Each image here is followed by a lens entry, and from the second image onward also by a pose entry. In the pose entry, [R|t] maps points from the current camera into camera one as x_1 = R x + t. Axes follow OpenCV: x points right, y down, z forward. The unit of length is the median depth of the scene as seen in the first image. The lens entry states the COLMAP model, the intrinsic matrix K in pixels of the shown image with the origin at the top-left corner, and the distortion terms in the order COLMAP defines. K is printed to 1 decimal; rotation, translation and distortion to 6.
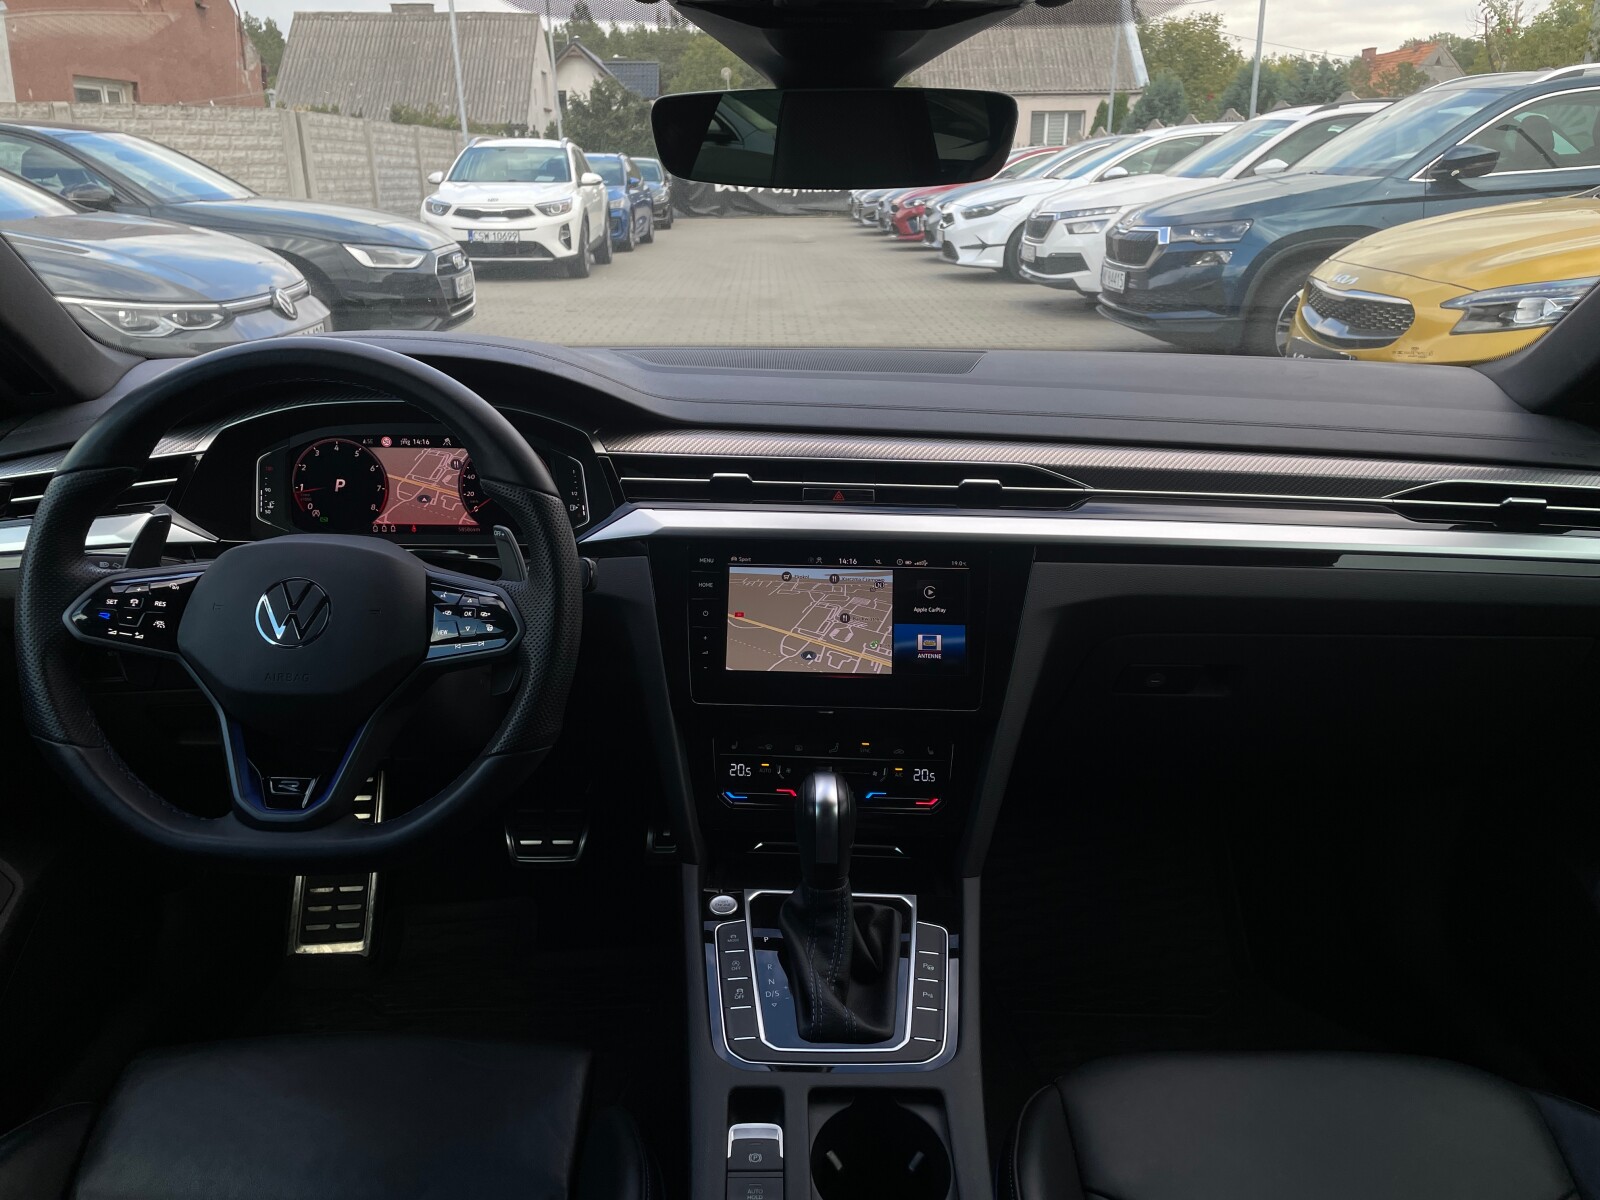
lens RADIAL K [[1223.9, 0, 779.5], [0, 1223.9, 590.1], [0, 0, 1]] dist [0.095751, -0.127723]
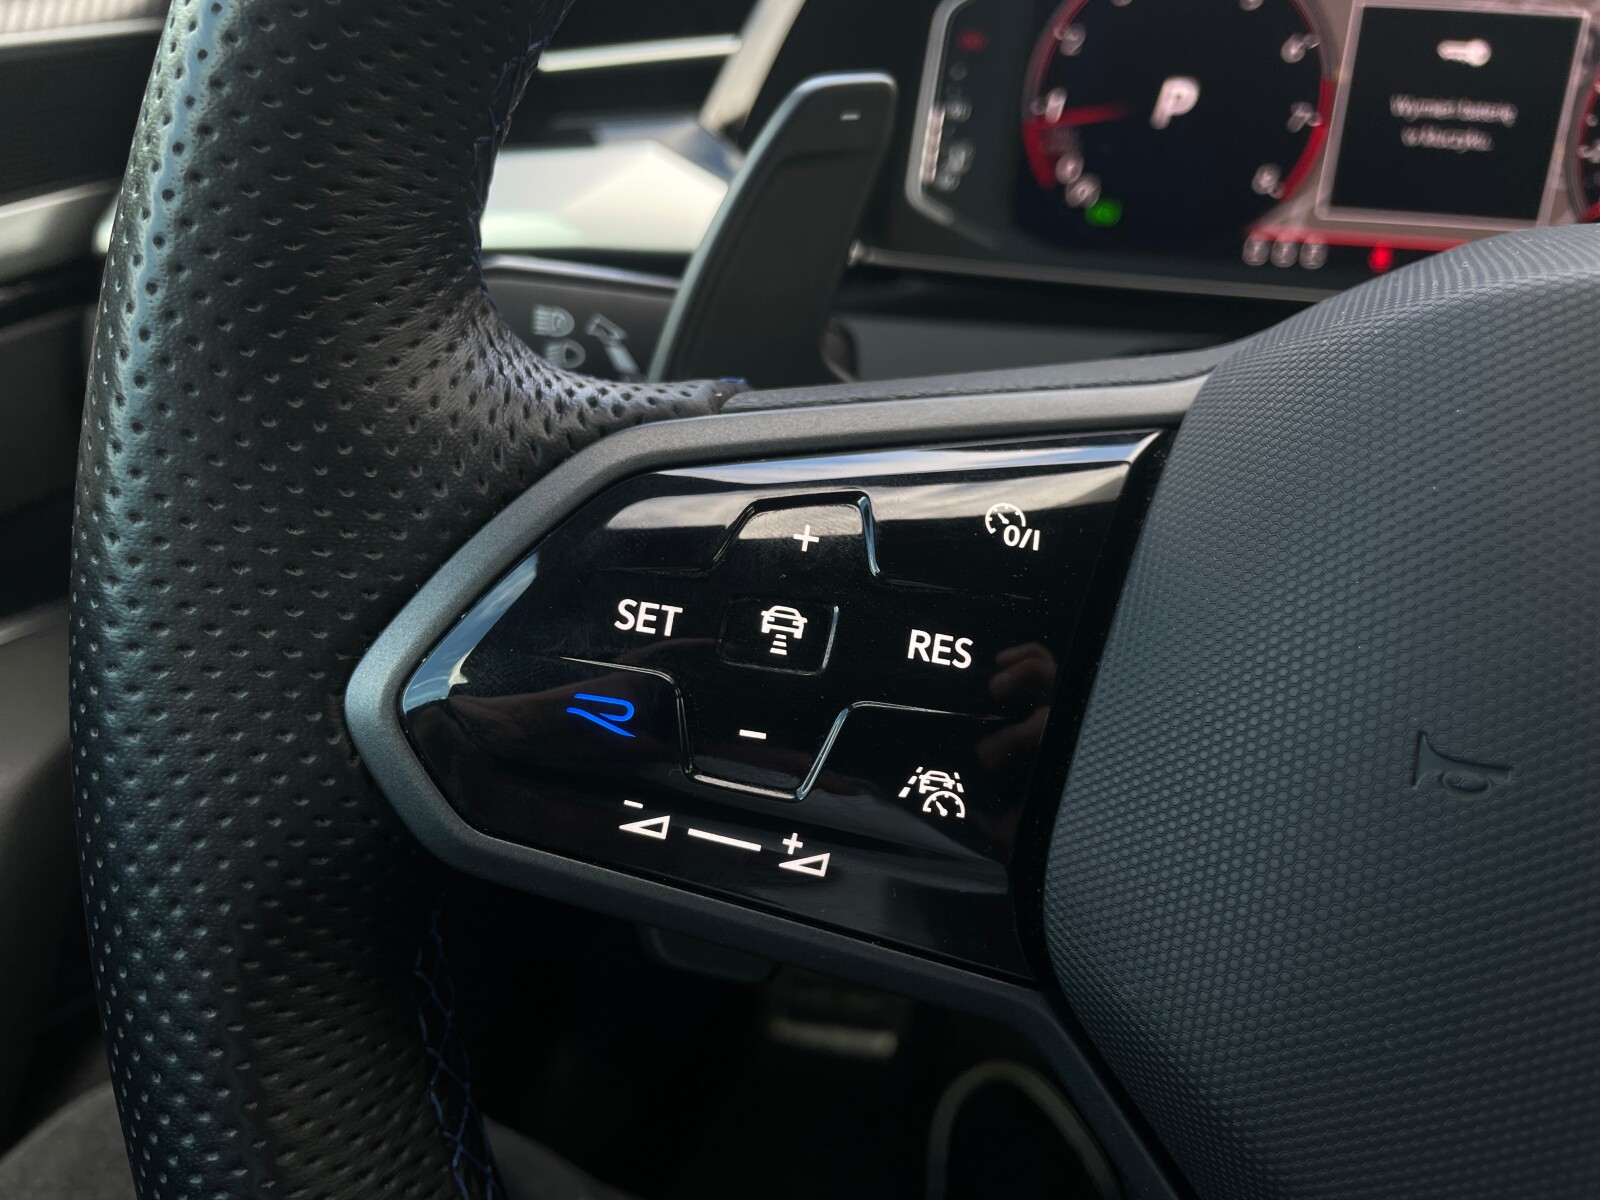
lens RADIAL K [[1223.9, 0, 807.4], [0, 1223.9, 601.9], [0, 0, 1]] dist [0.095751, -0.127723]
pose [[0.968783, 0.120585, -0.216608, -0.362369], [-0.075296, 0.975579, 0.206341, -0.017501], [0.236200, -0.183590, 0.954204, 0.644900]]
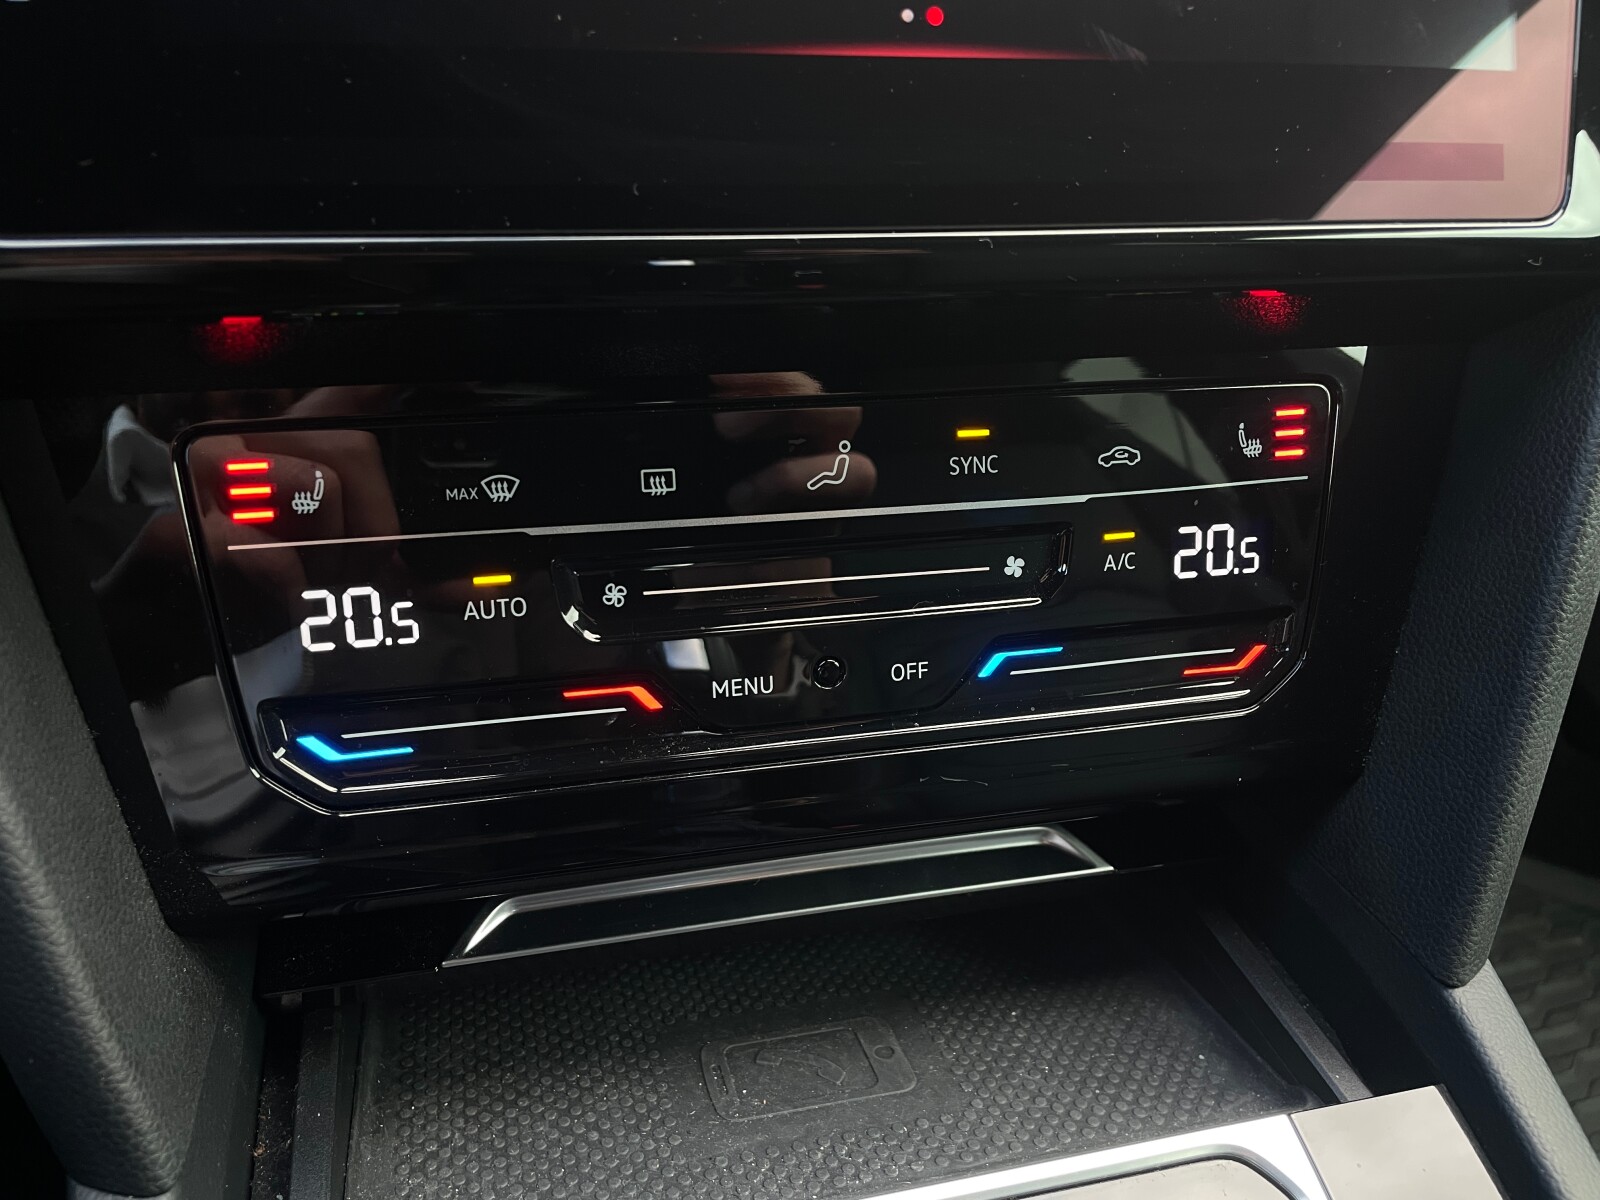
lens RADIAL K [[1223.9, 0, 776.7], [0, 1223.9, 623.6], [0, 0, 1]] dist [0.095751, -0.127723]
pose [[0.960411, -0.113628, 0.254359, -0.017469], [0.039877, 0.959709, 0.278153, 0.090201], [-0.275717, -0.256999, 0.926246, 0.747642]]
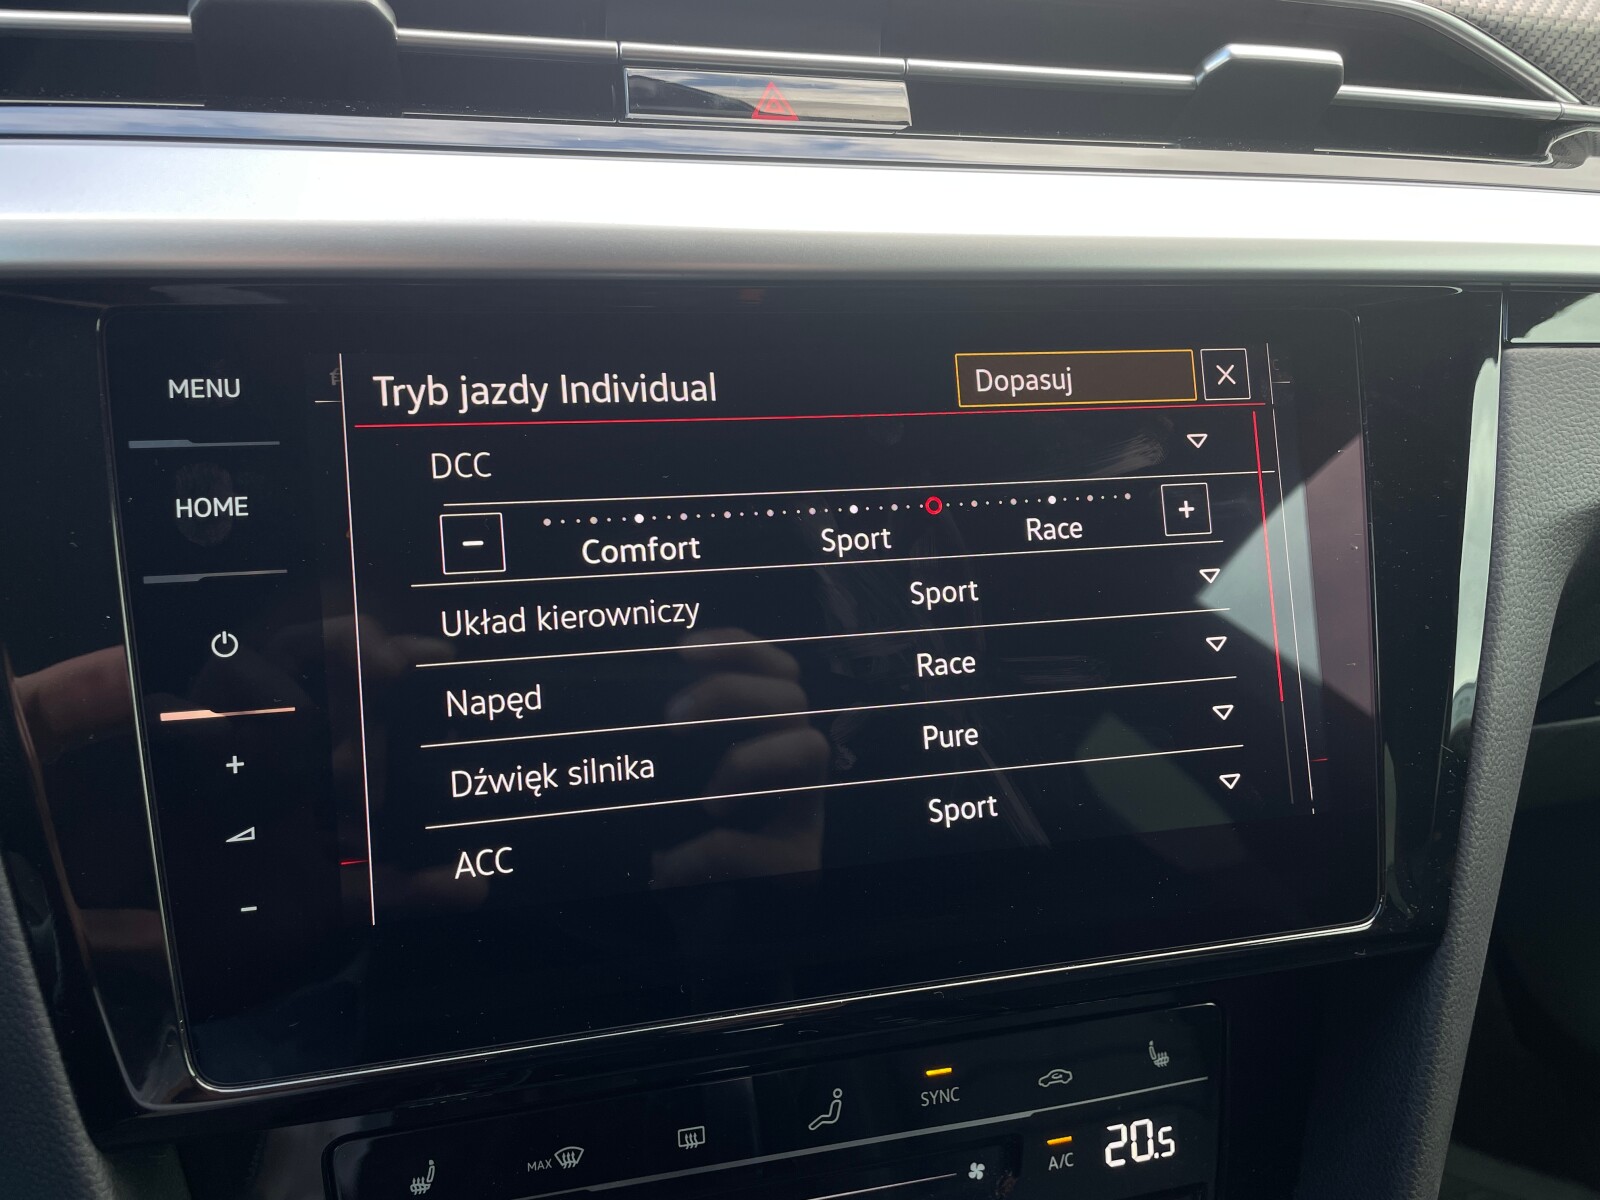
lens RADIAL K [[1223.9, 0, 772.3], [0, 1223.9, 616.2], [0, 0, 1]] dist [0.095751, -0.127723]
pose [[0.956398, -0.088500, 0.278335, -0.027476], [0.051604, 0.989197, 0.137209, -0.009273], [-0.287471, -0.116863, 0.950633, 0.711517]]
